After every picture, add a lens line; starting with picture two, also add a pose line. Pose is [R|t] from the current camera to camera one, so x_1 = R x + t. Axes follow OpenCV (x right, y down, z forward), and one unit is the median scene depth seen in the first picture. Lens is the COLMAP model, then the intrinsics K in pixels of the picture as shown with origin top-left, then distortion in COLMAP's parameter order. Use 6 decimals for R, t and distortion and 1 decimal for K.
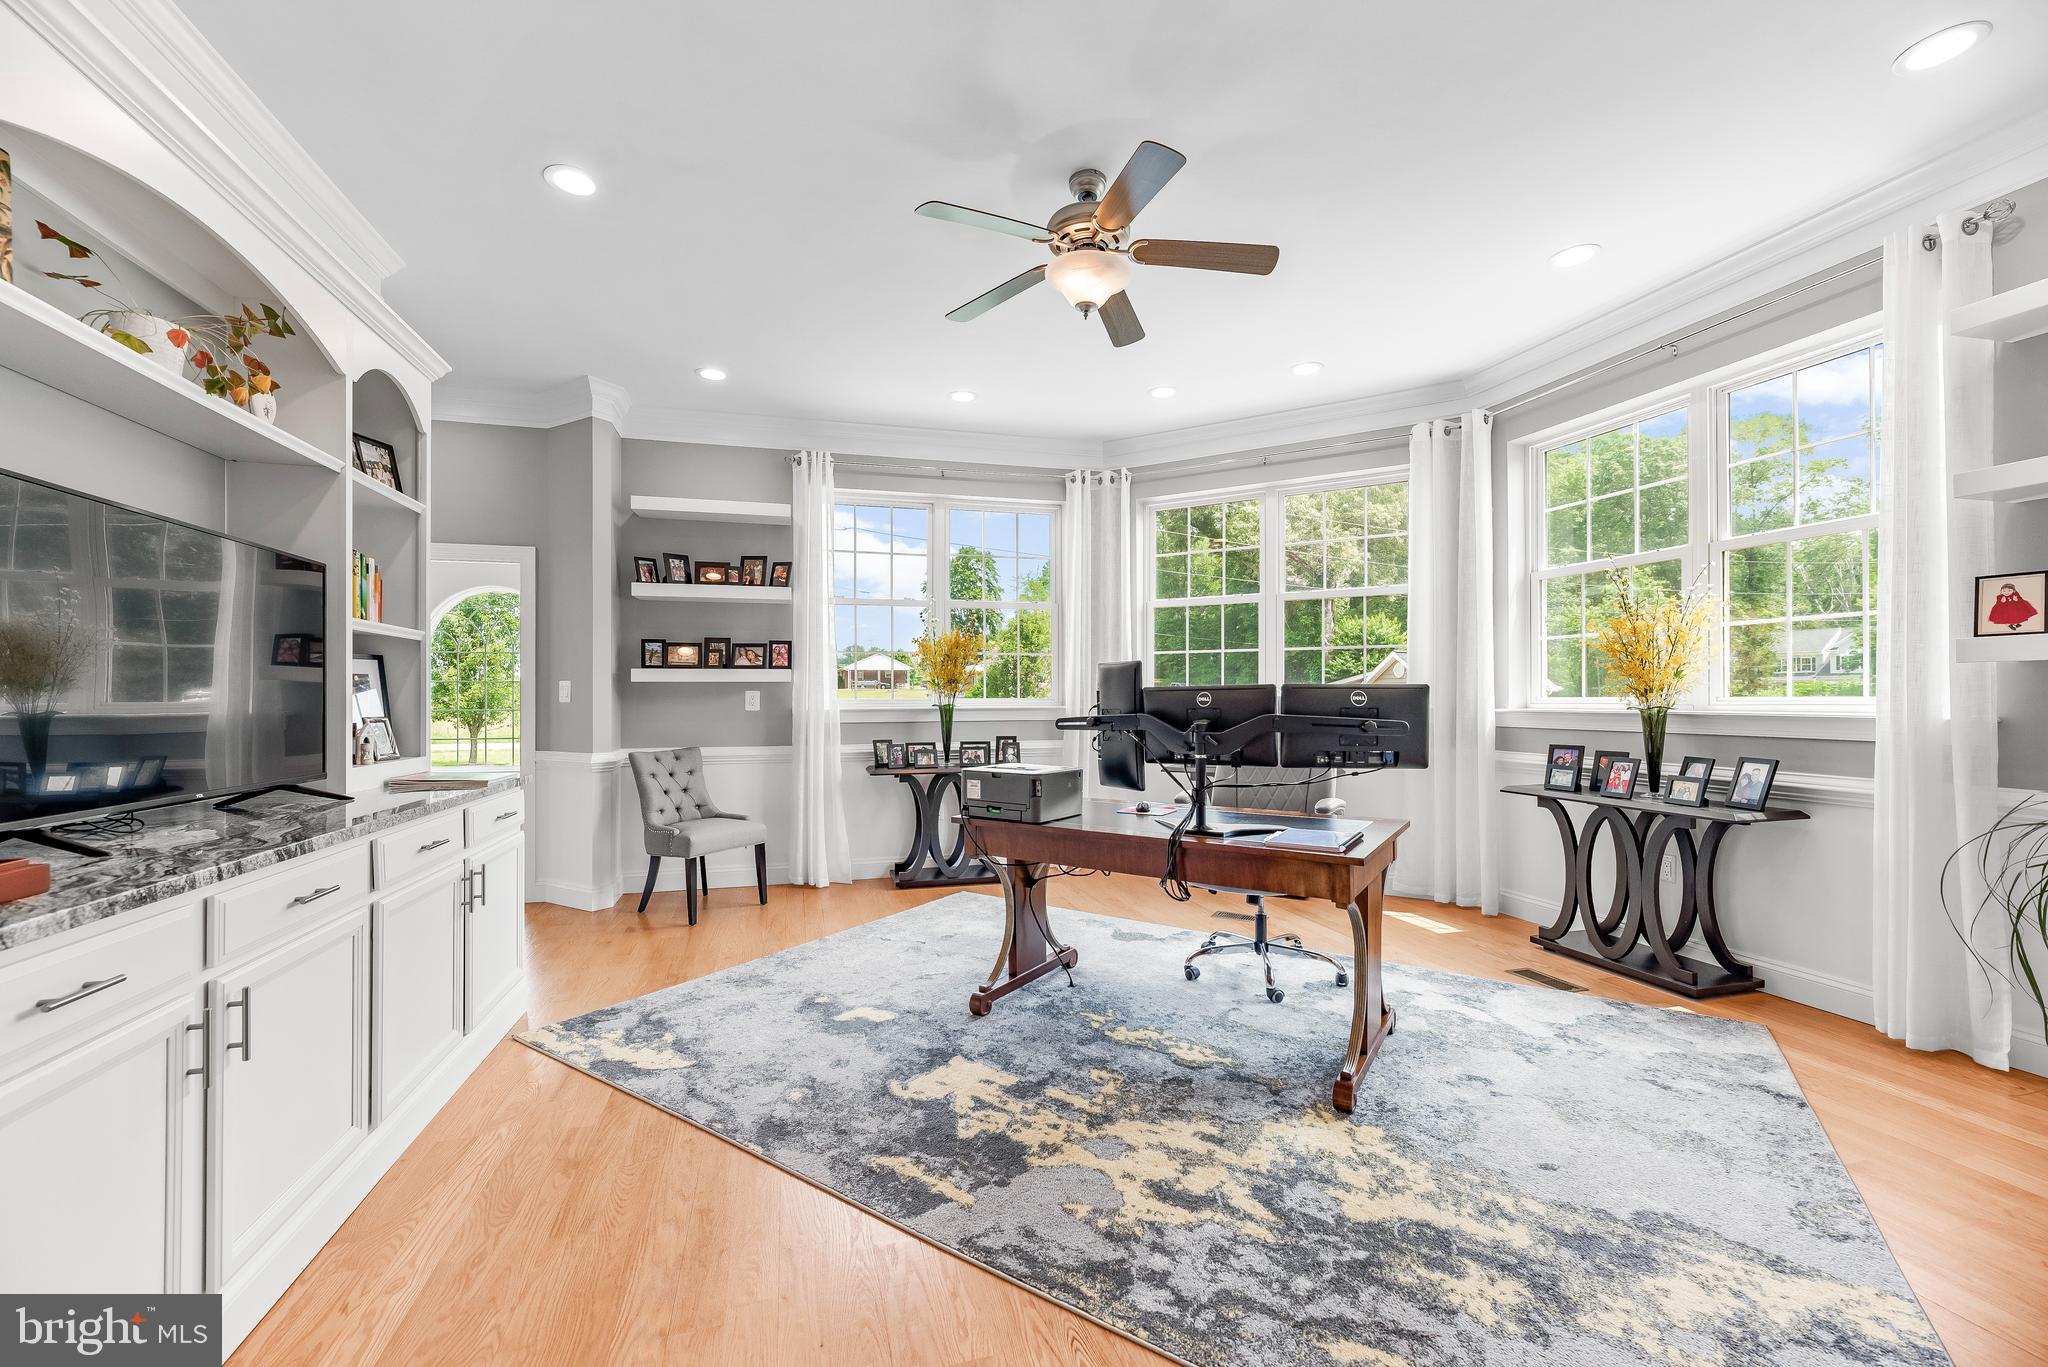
lens RADIAL K [[826.0, 0, 1019.2], [0, 826.0, 702.2], [0, 0, 1]] dist [0.001336, -0.000132]
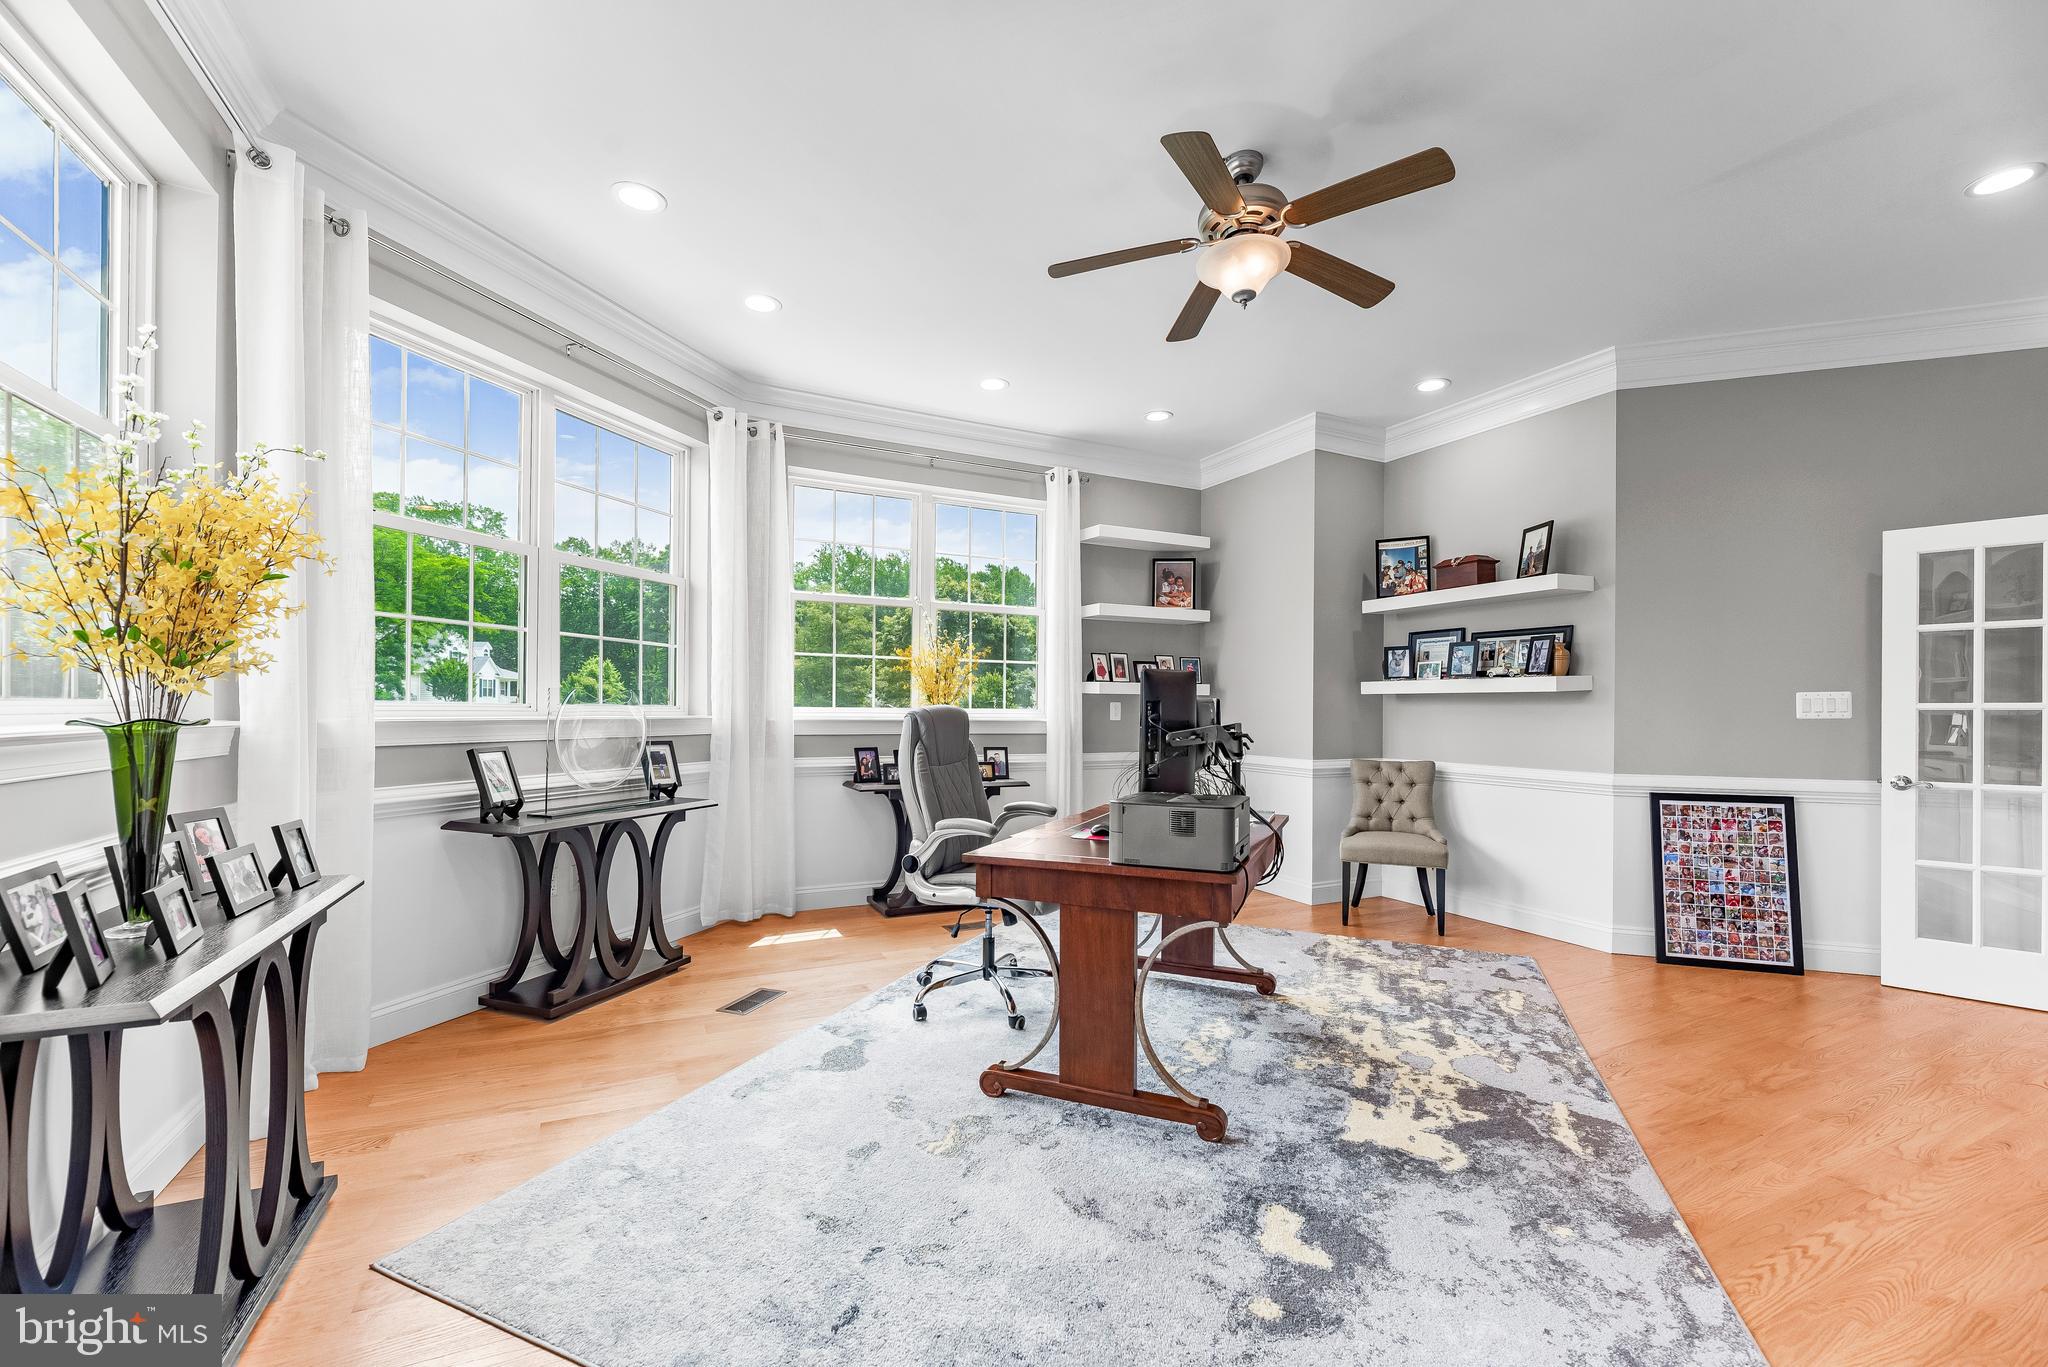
lens RADIAL K [[826.0, 0, 1019.2], [0, 826.0, 702.2], [0, 0, 1]] dist [0.001336, -0.000132]
pose [[-0.182372, 0.010131, 0.983177, -0.870233], [-0.006500, 0.999913, -0.011509, -0.004080], [-0.983208, -0.008490, -0.182290, 1.521857]]
